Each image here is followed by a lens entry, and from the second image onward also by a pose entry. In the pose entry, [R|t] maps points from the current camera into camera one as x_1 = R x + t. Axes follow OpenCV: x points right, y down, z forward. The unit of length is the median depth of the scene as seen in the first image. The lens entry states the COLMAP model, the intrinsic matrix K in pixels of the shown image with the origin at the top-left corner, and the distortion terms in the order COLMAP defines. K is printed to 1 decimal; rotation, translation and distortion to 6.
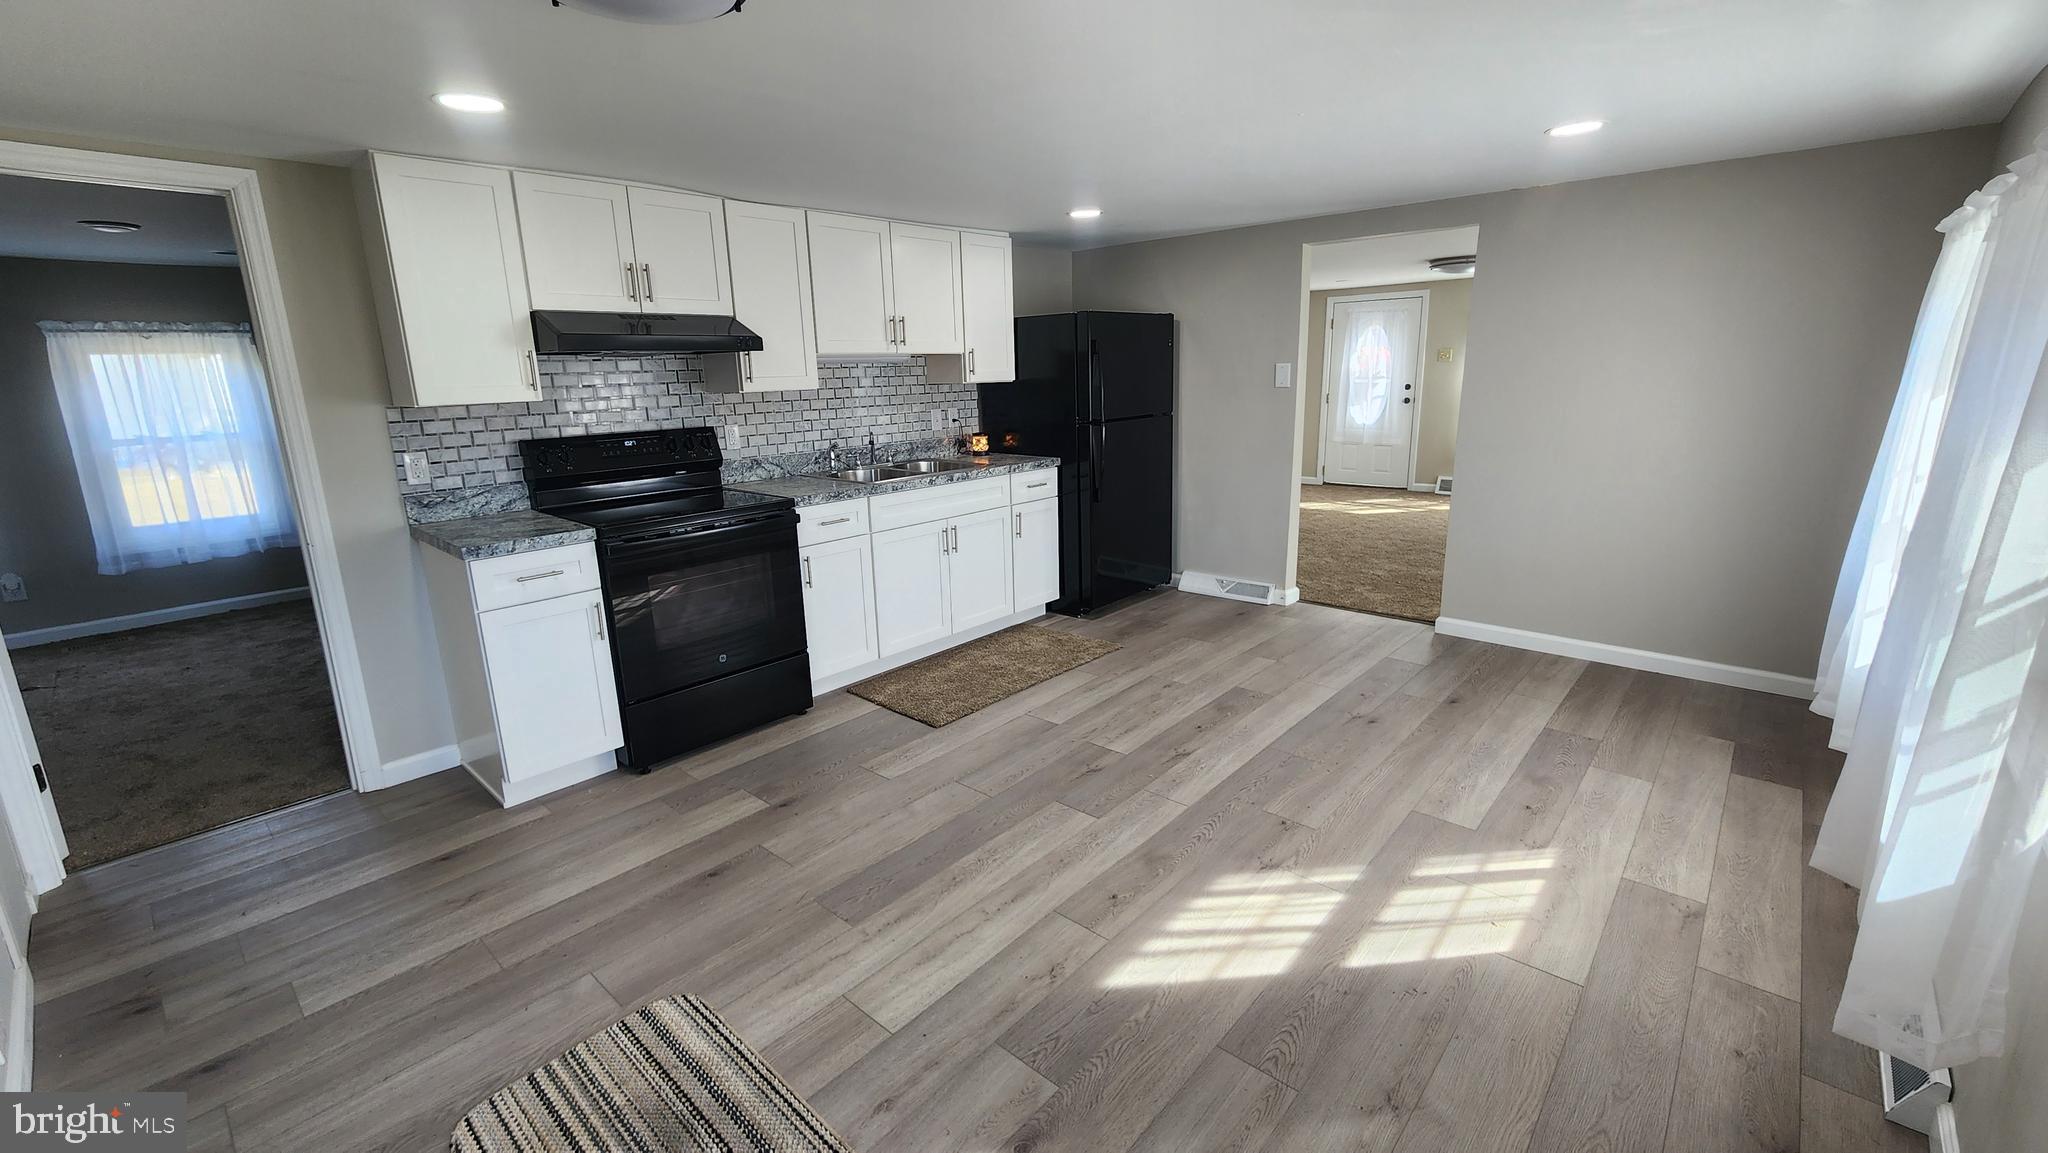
lens RADIAL K [[844.0, 0, 1024.4], [0, 844.0, 577.5], [0, 0, 1]] dist [-0.004111, -0.000258]
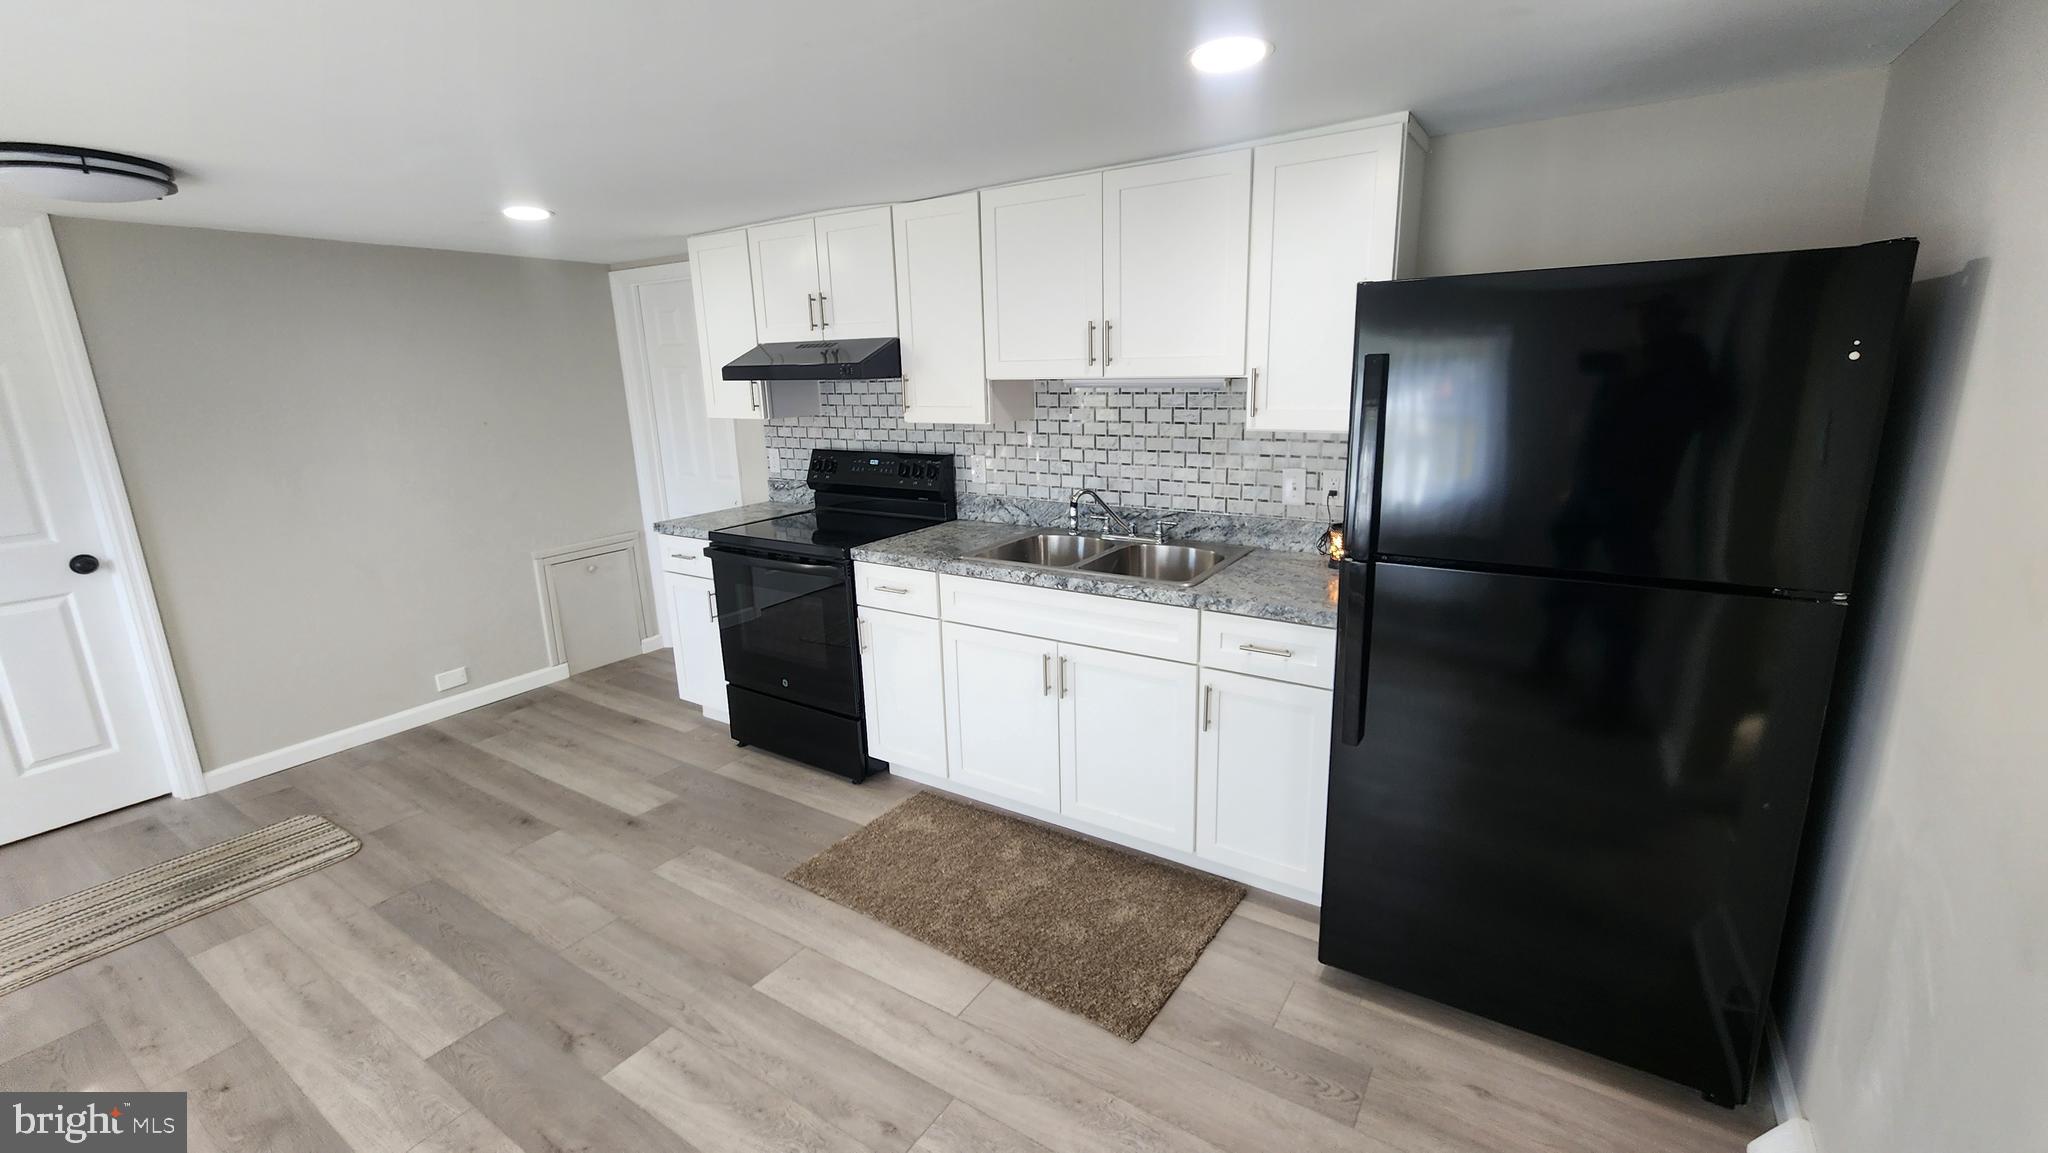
lens RADIAL K [[844.0, 0, 1030.9], [0, 844.0, 566.1], [0, 0, 1]] dist [-0.004111, -0.000258]
pose [[0.158094, 0.249451, -0.955395, 0.568996], [-0.220680, 0.952016, 0.212052, -0.290998], [0.962448, 0.177313, 0.205557, 0.964562]]
